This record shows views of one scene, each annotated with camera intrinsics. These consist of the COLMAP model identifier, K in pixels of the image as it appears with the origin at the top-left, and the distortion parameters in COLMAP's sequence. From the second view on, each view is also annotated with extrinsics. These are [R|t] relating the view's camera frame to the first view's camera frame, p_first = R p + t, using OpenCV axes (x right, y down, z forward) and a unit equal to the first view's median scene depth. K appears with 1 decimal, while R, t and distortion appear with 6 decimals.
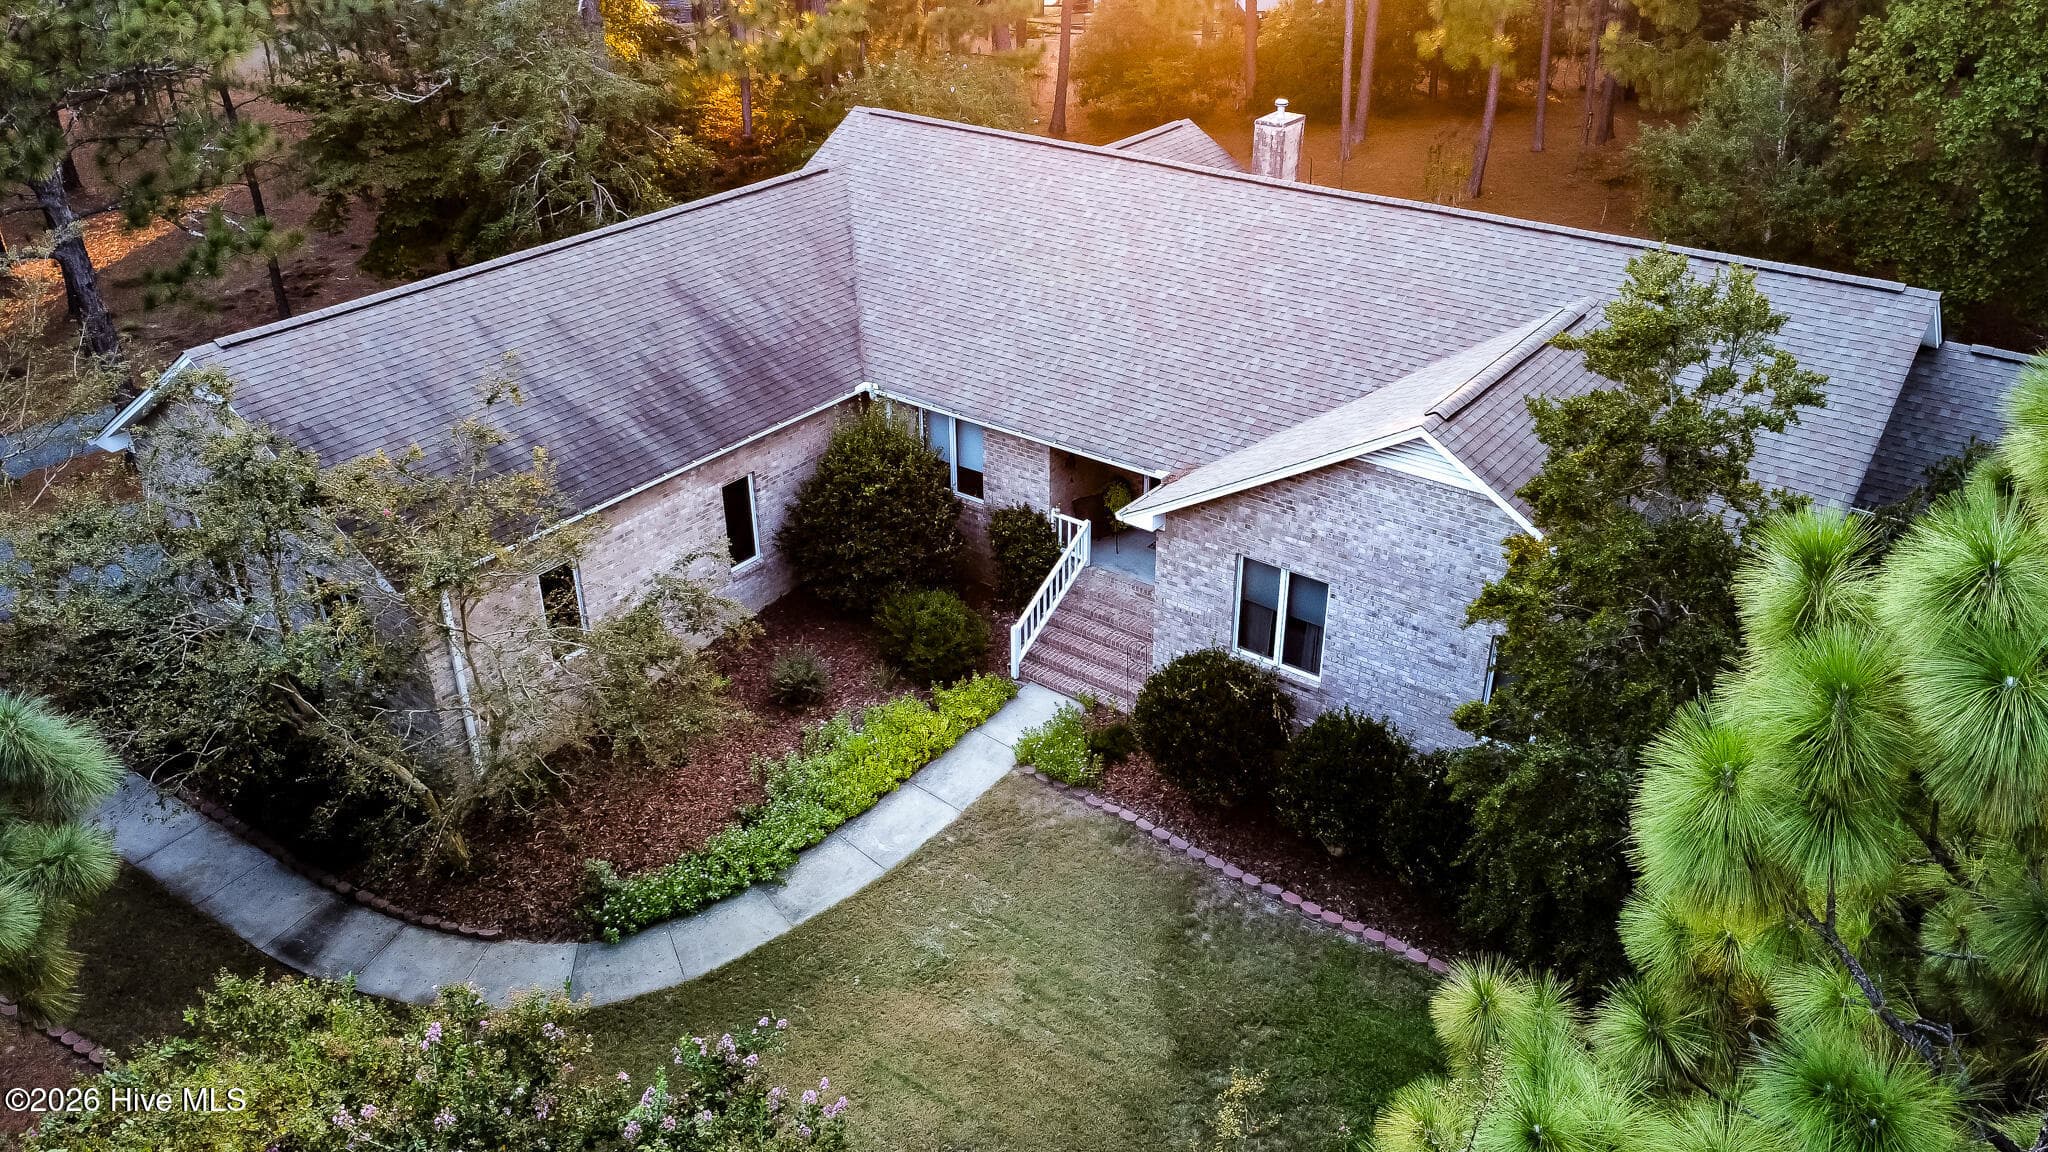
lens RADIAL K [[1541.2, 0, 1032.4], [0, 1541.2, 575.3], [0, 0, 1]] dist [-0.003024, 0.003146]
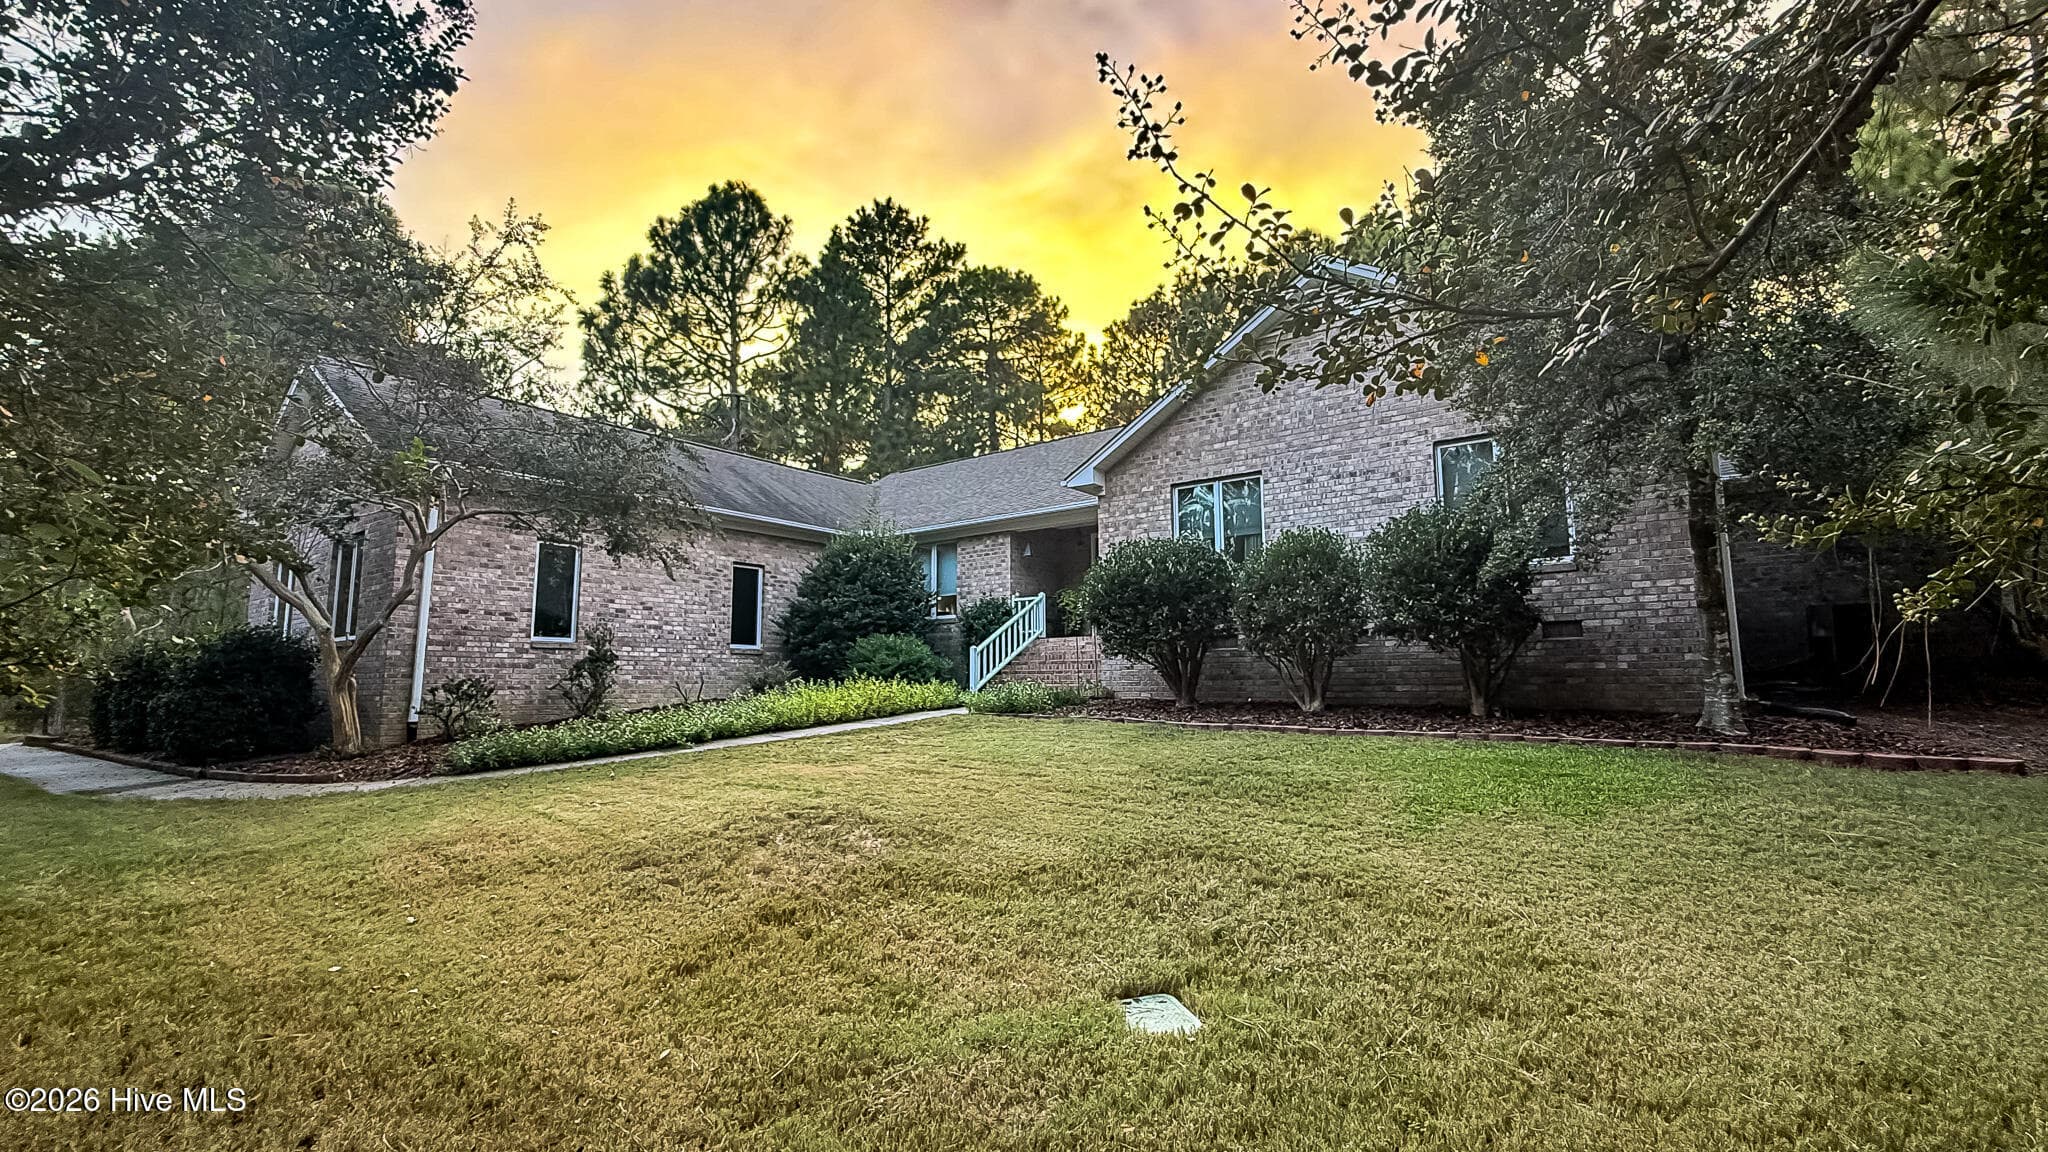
lens RADIAL K [[880.2, 0, 1031.5], [0, 880.2, 581.2], [0, 0, 1]] dist [0.001629, -0.000432]
pose [[0.999971, -0.002087, -0.007356, 0.032127], [-0.002658, 0.807157, -0.590331, 0.344473], [0.007169, 0.590333, 0.807128, 0.452223]]
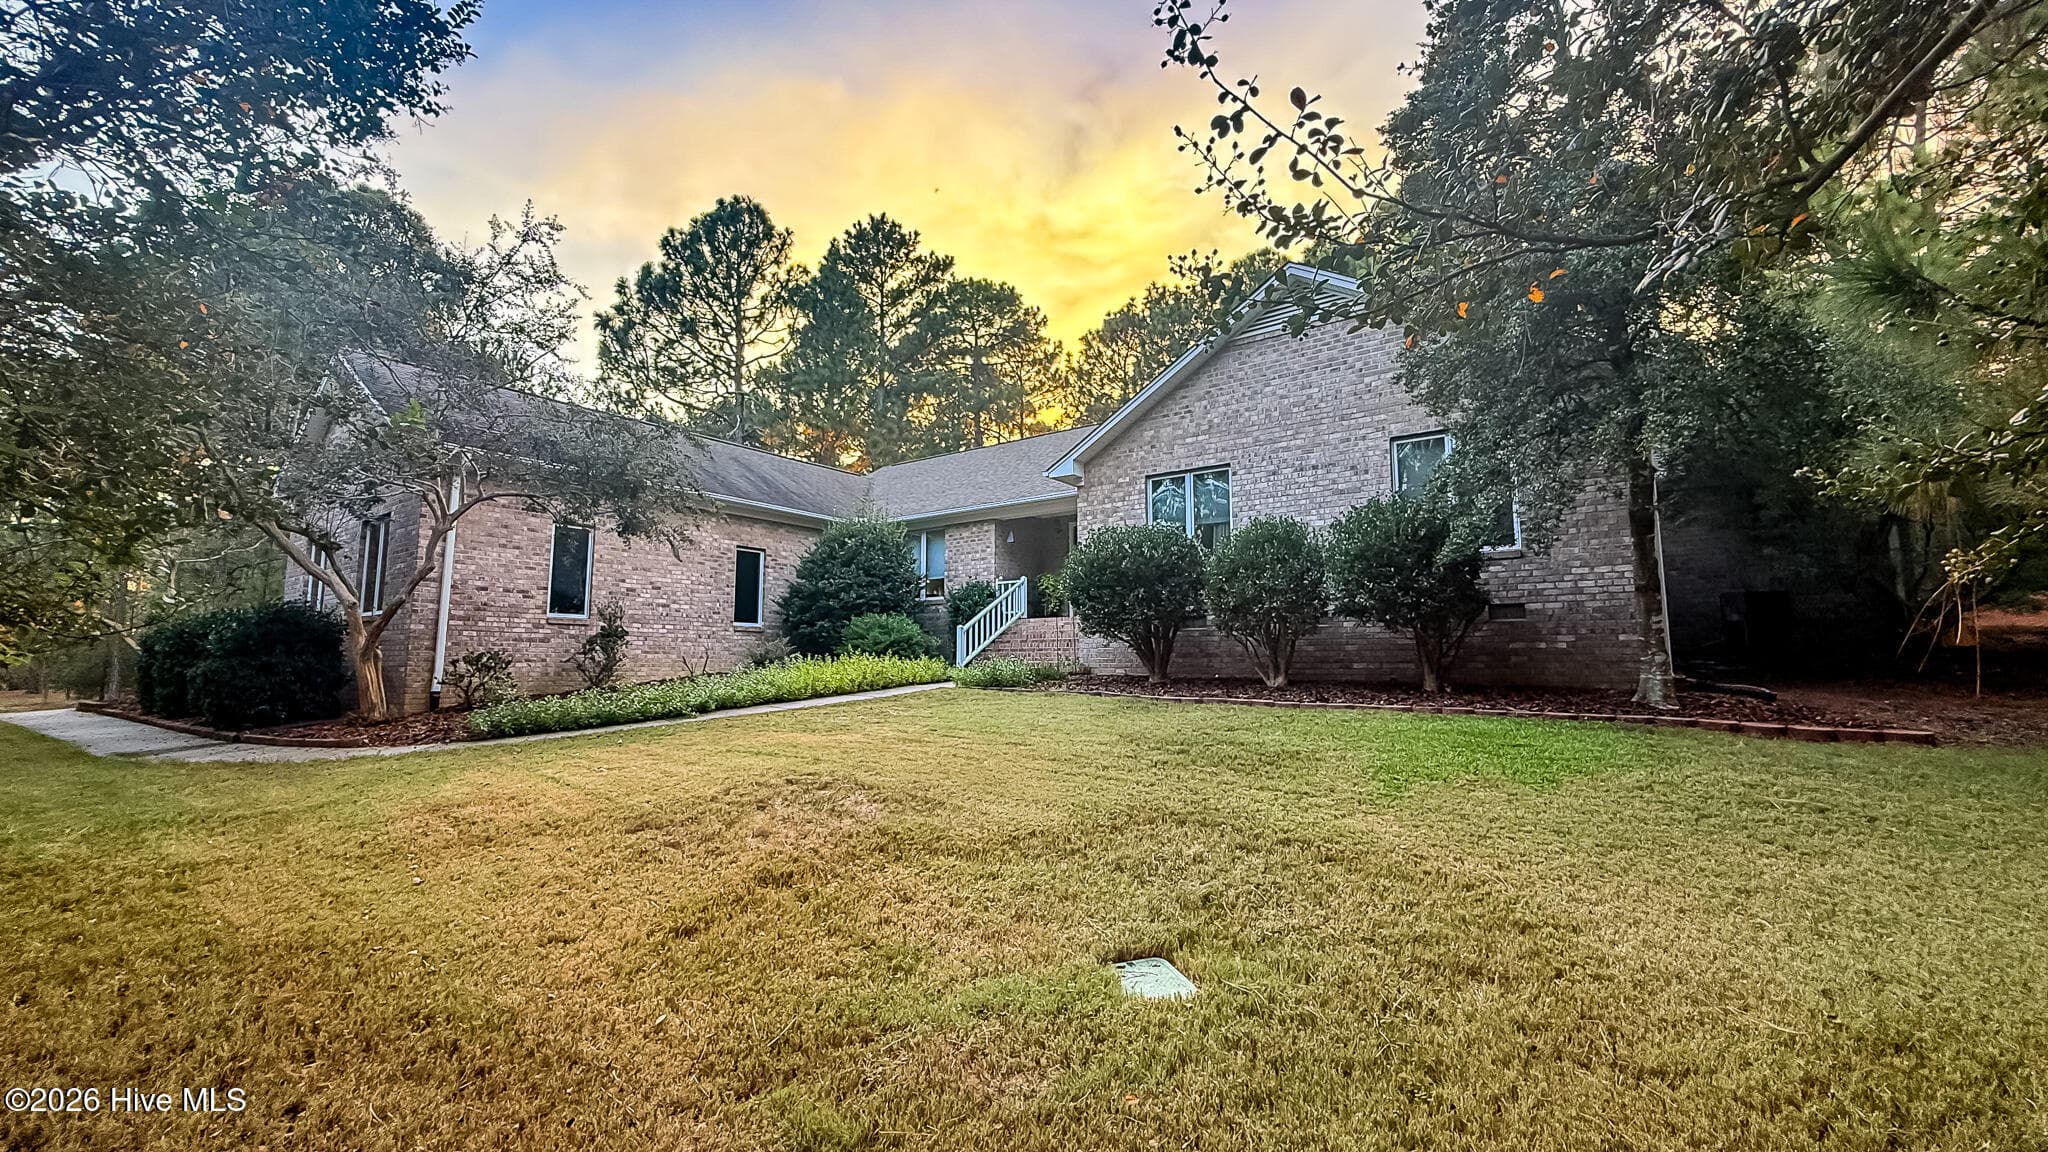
lens RADIAL K [[801.4, 0, 1023.1], [0, 801.4, 579.9], [0, 0, 1]] dist [-0.012521, 0.002315]
pose [[0.999945, 0.005833, 0.008694, 0.029009], [0.000290, 0.814691, -0.579896, 0.339959], [-0.010466, 0.579867, 0.814644, 0.463516]]
